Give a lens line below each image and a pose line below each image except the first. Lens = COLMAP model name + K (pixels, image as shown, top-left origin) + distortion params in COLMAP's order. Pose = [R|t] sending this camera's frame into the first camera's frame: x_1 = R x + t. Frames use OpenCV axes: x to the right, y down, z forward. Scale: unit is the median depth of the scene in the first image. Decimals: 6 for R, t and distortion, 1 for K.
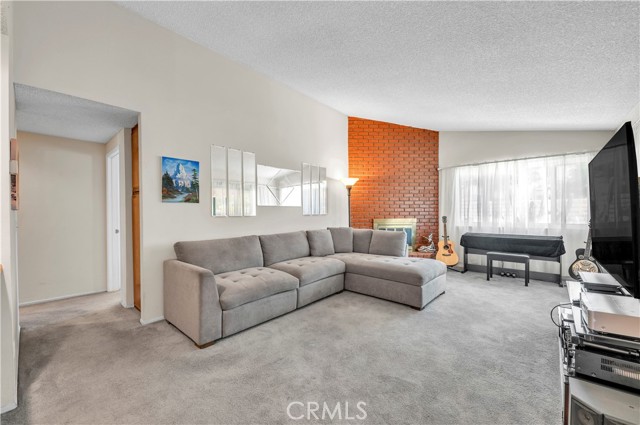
lens RADIAL K [[257.5, 0, 316.6], [0, 257.5, 211.7], [0, 0, 1]] dist [0.003718, -0.003022]
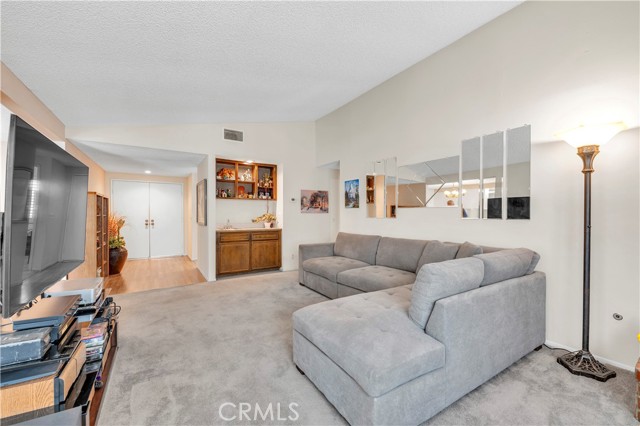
lens RADIAL K [[257.5, 0, 319.8], [0, 257.5, 213.1], [0, 0, 1]] dist [0.003718, -0.003022]
pose [[-0.286339, 0.001119, -0.958128, 0.388666], [-0.001264, 0.999998, 0.001545, -0.002727], [0.958128, 0.001653, -0.286337, 0.480150]]
